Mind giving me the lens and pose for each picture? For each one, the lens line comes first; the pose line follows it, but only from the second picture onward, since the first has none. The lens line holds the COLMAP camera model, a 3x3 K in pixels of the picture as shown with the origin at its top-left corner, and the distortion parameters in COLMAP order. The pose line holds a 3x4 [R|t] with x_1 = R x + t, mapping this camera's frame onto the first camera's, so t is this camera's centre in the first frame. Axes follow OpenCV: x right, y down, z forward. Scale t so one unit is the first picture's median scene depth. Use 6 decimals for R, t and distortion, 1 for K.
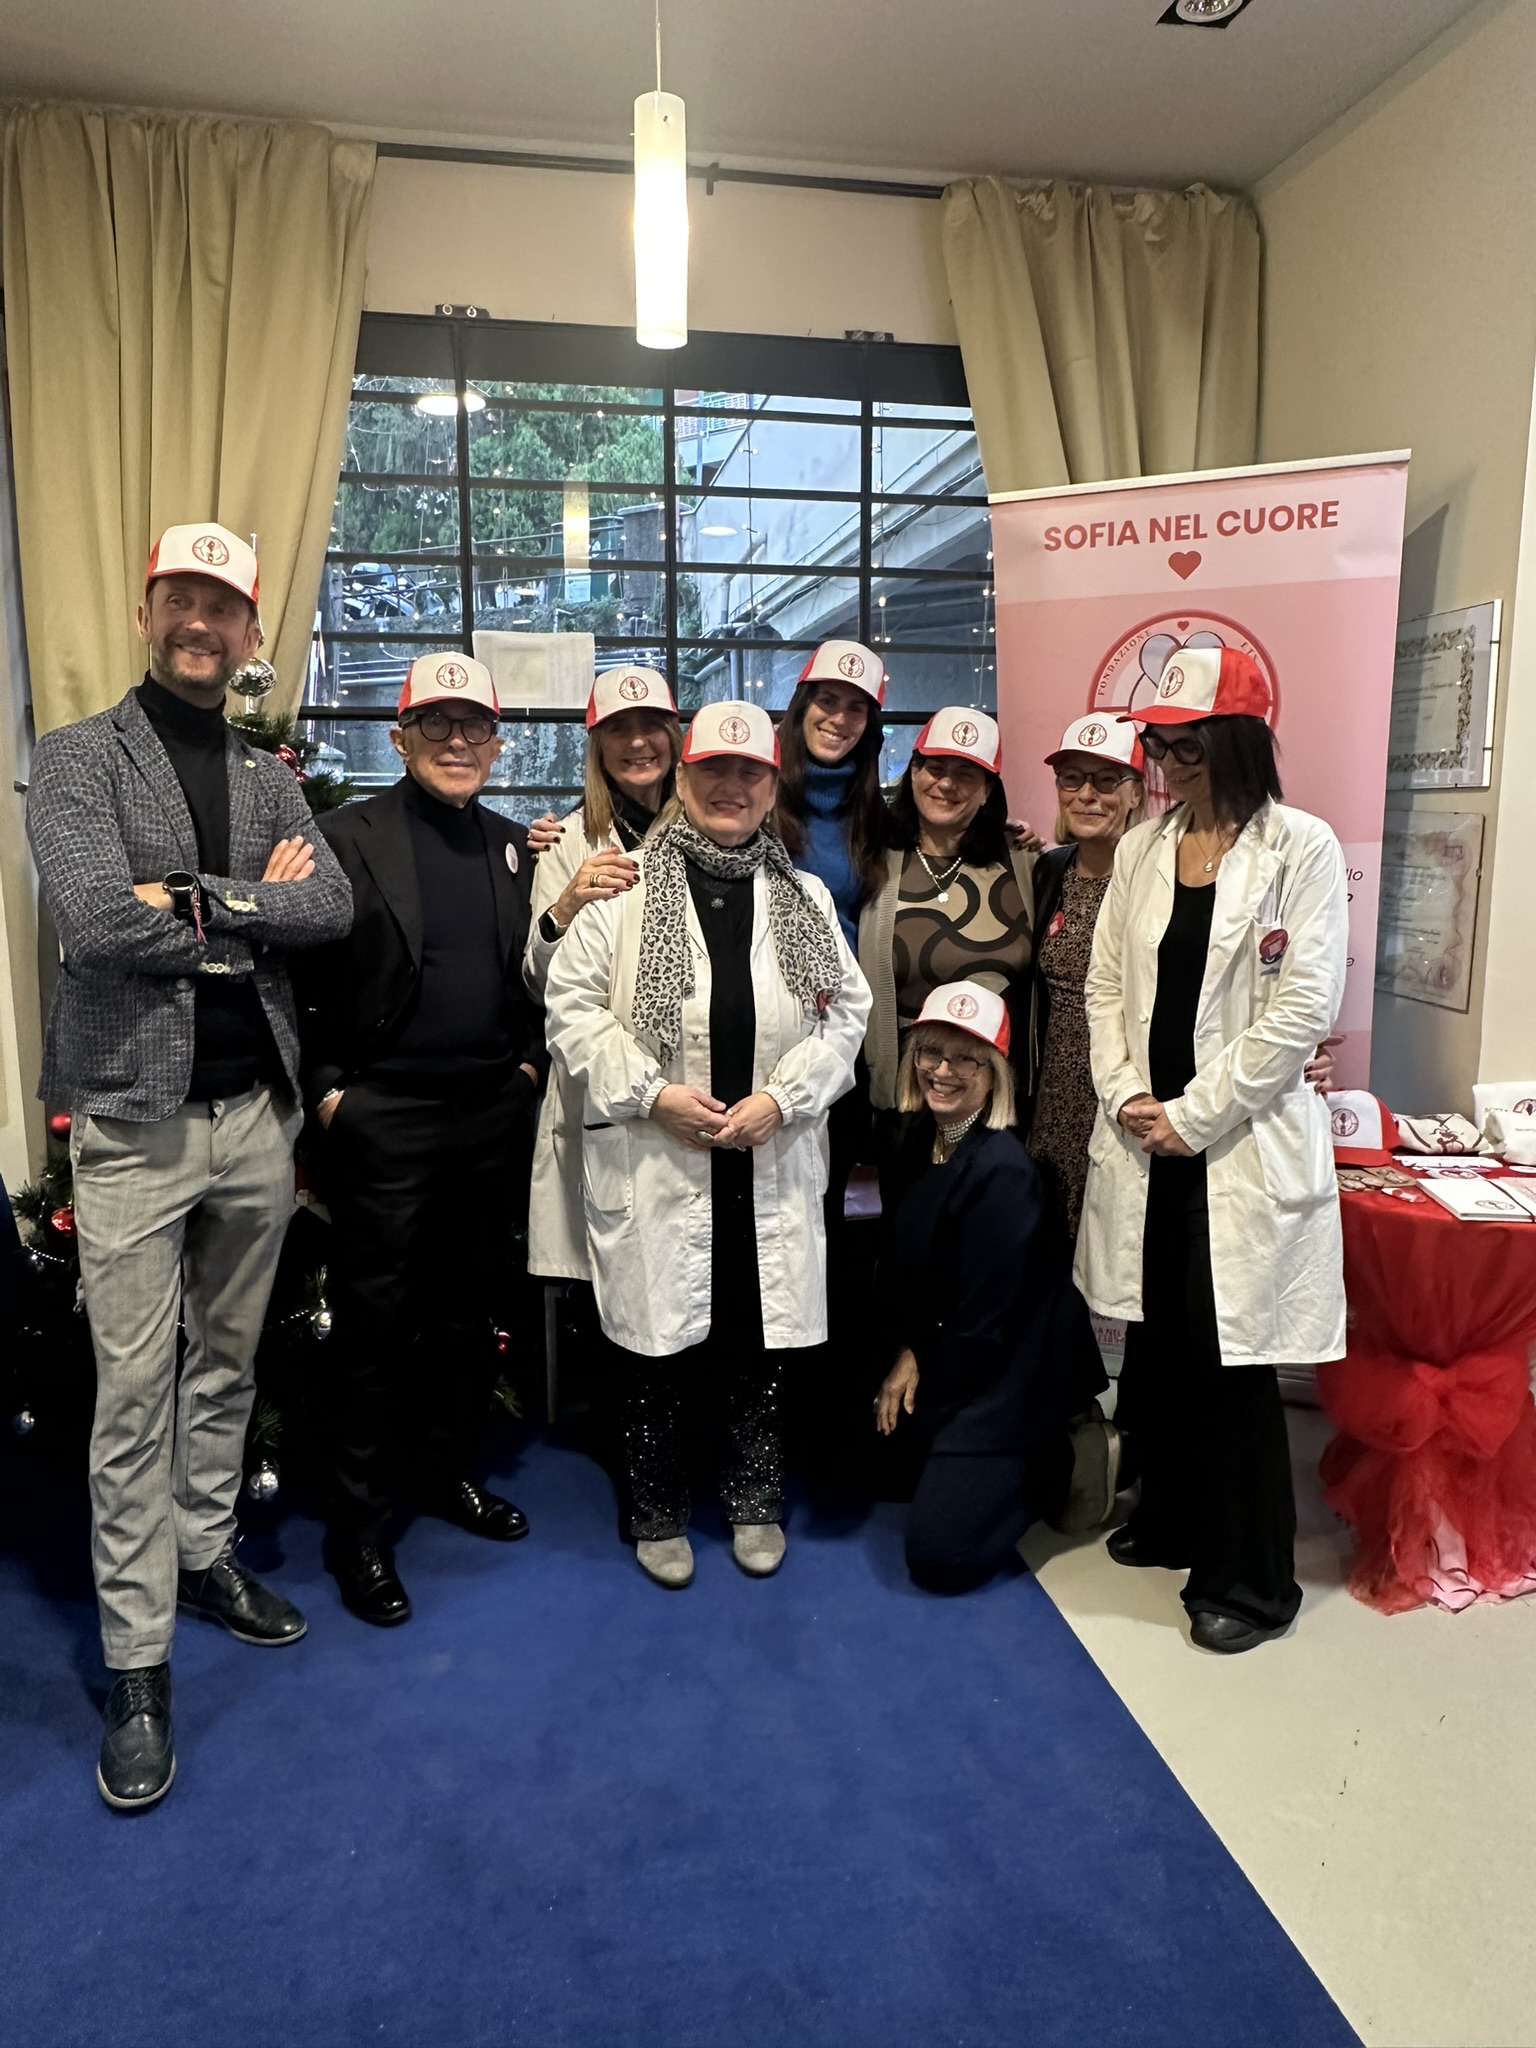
lens RADIAL K [[1380.0, 0, 756.4], [0, 1380.0, 1032.1], [0, 0, 1]] dist [-0.003231, 0.004427]
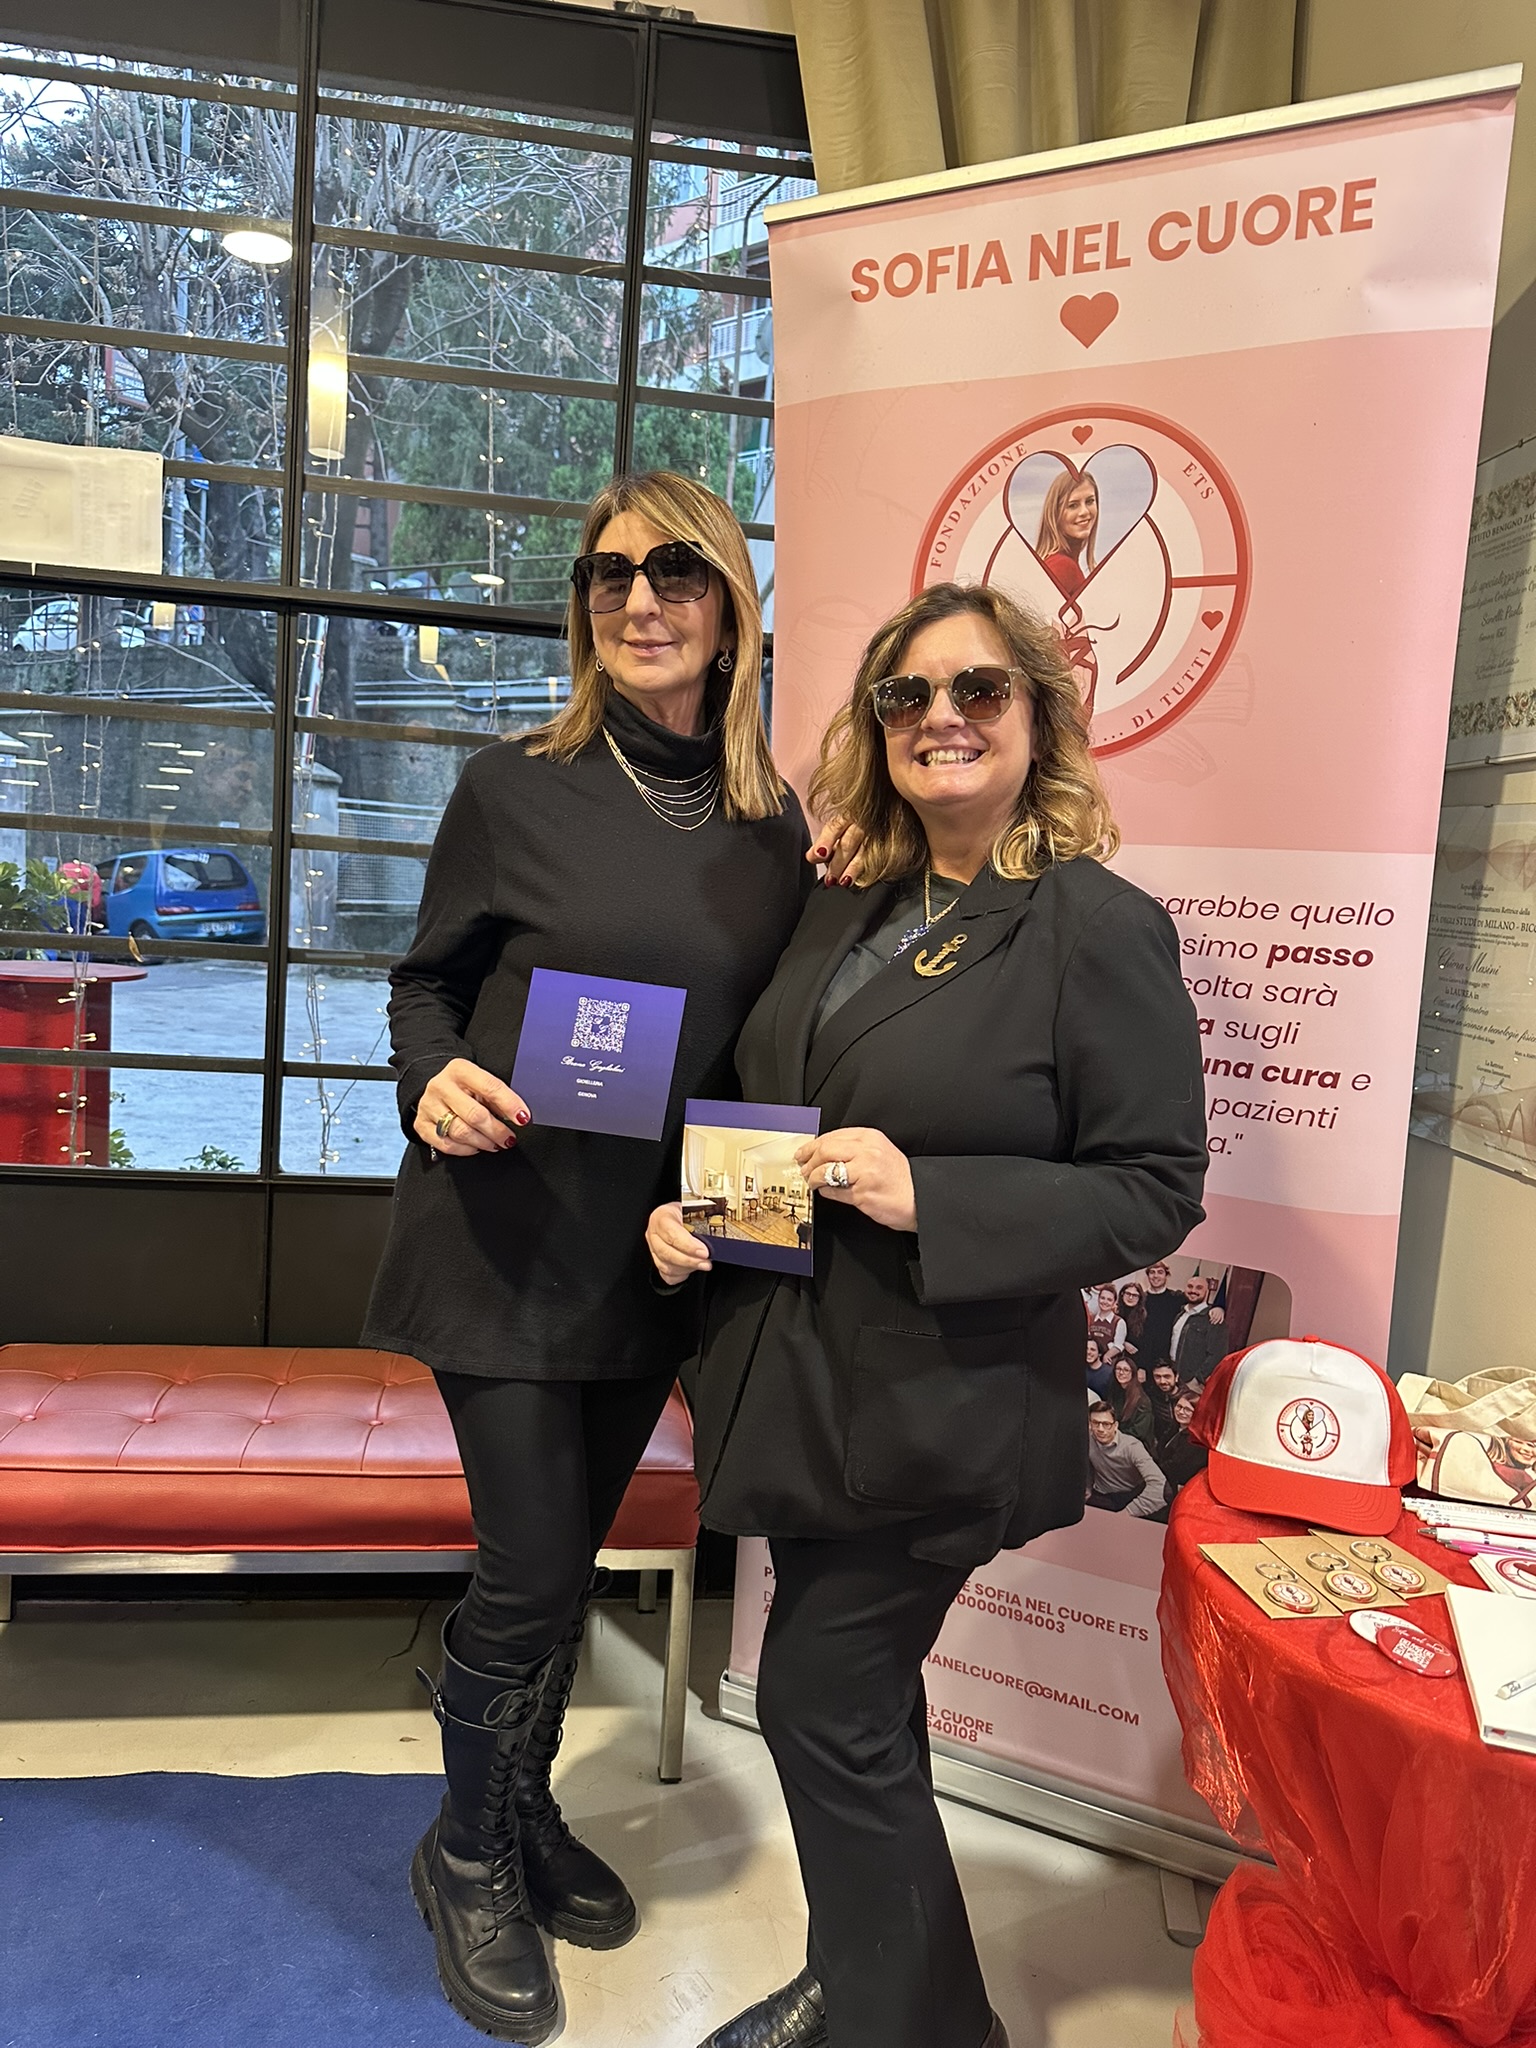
lens RADIAL K [[1455.9, 0, 771.9], [0, 1455.9, 1034.2], [0, 0, 1]] dist [-0.004789, -0.002173]
pose [[0.995705, 0.078211, -0.049543, 0.215729], [-0.080989, 0.995095, -0.056800, -0.019649], [0.044857, 0.060568, 0.997156, 0.407953]]
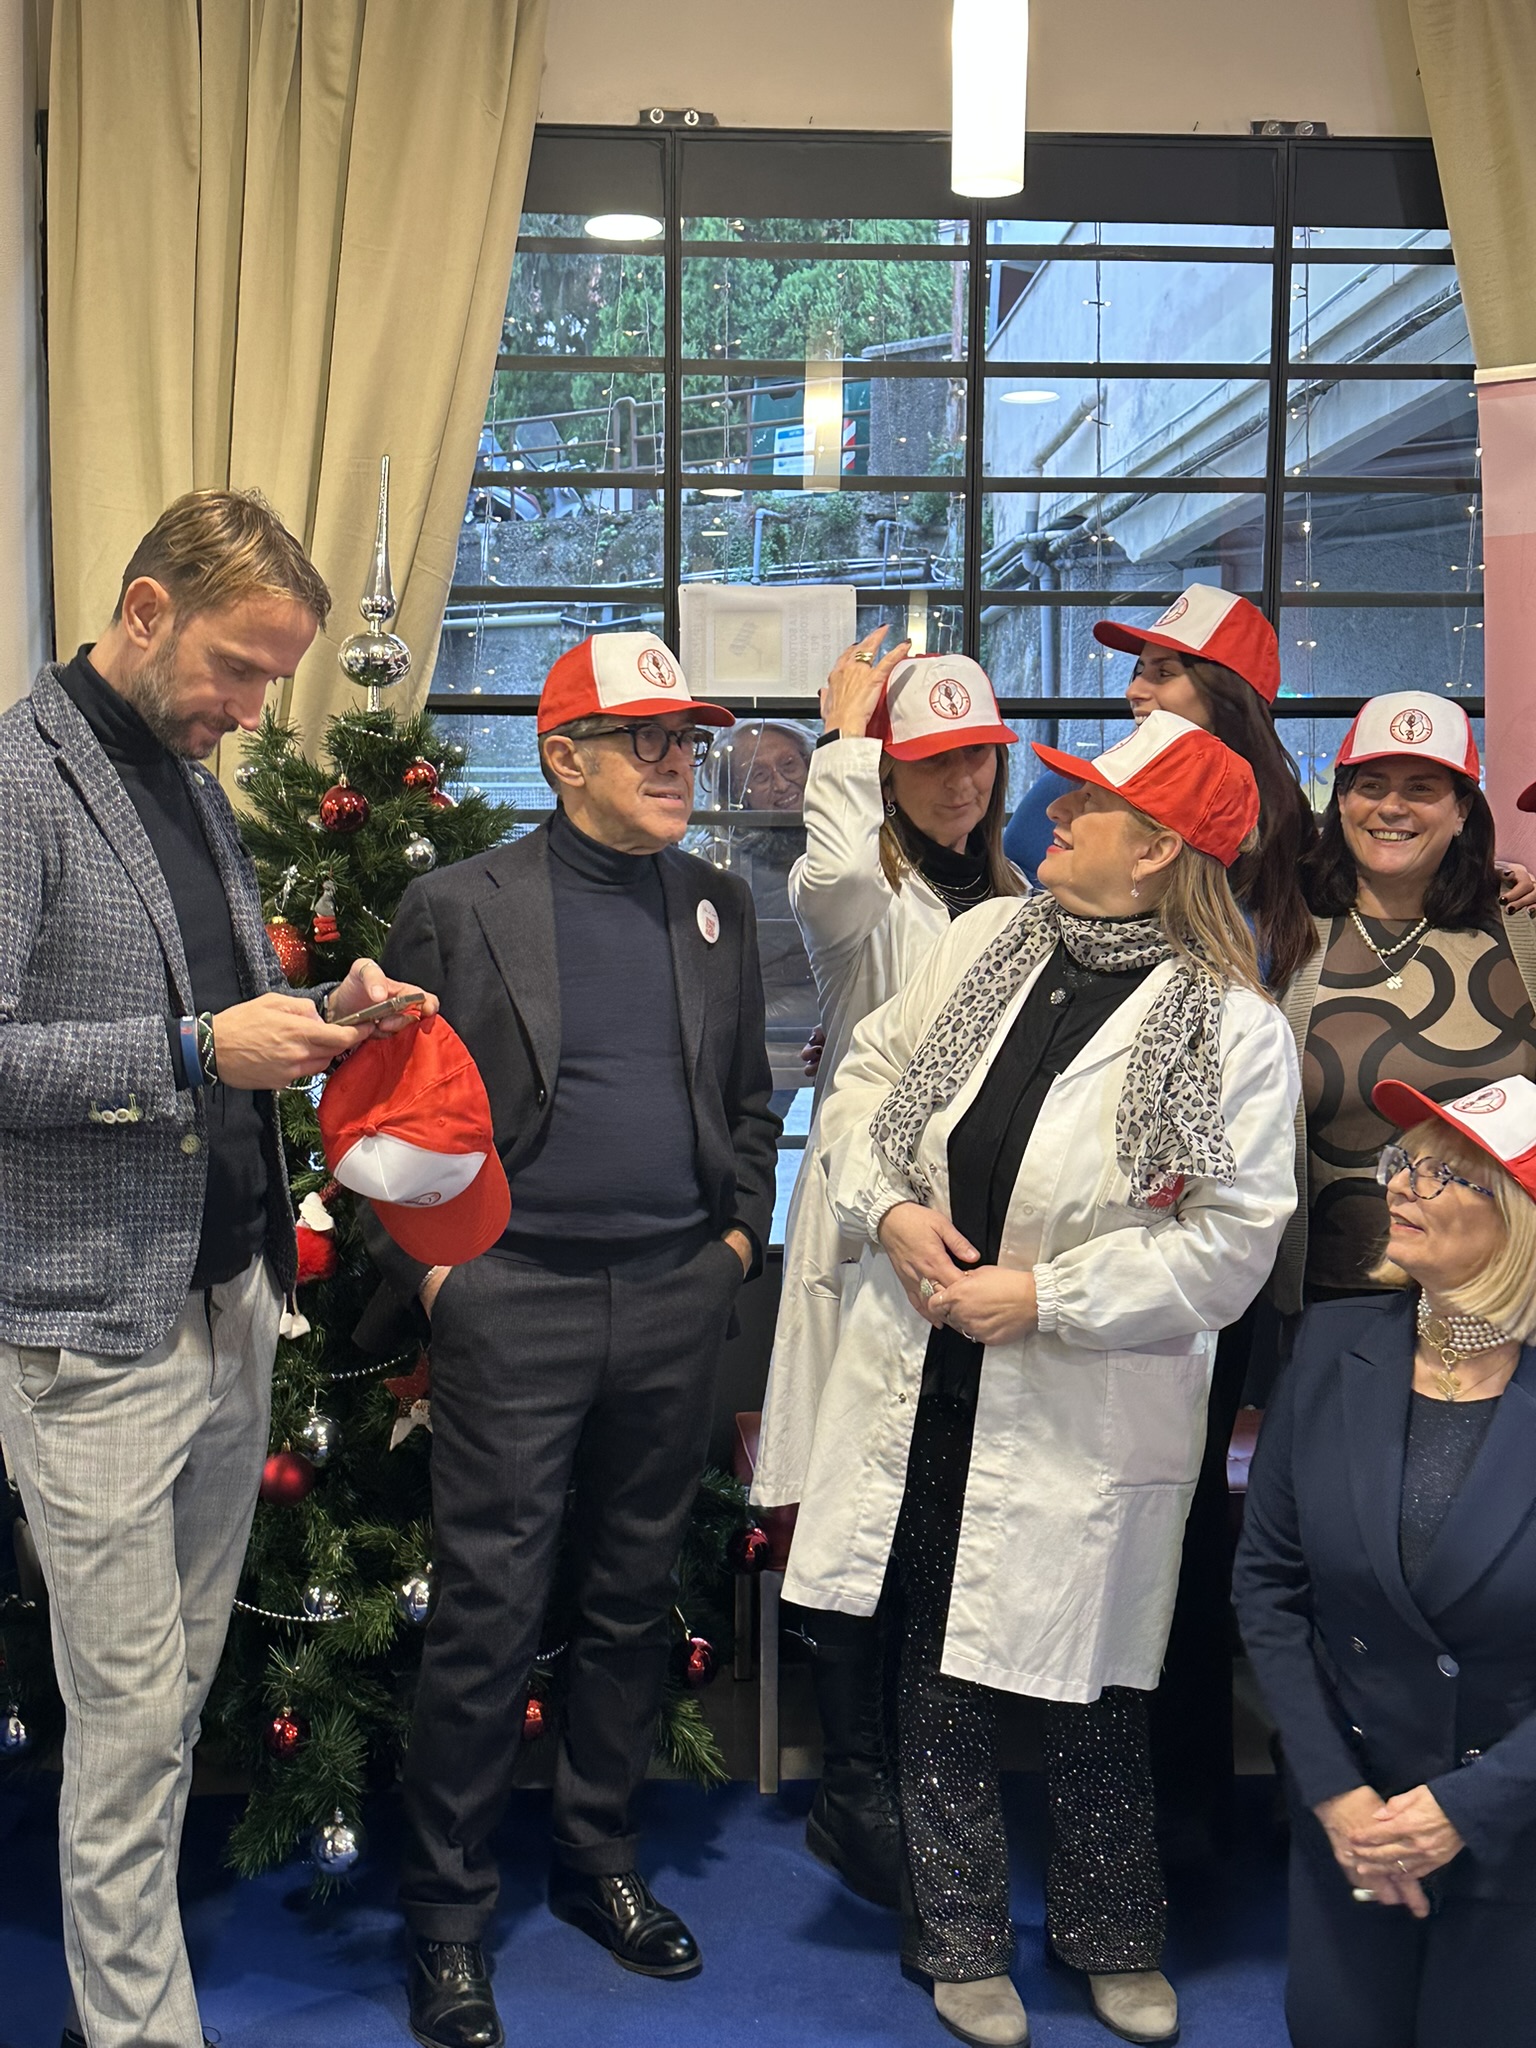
lens RADIAL K [[2278.1, 0, 757.2], [0, 2278.1, 1008.5], [0, 0, 1]] dist [0.209748, -0.471072]
pose [[0.990865, 0.018525, -0.133579, -0.013418], [-0.029010, 0.996611, -0.076977, 0.002624], [0.131701, 0.080149, 0.988044, -0.096000]]
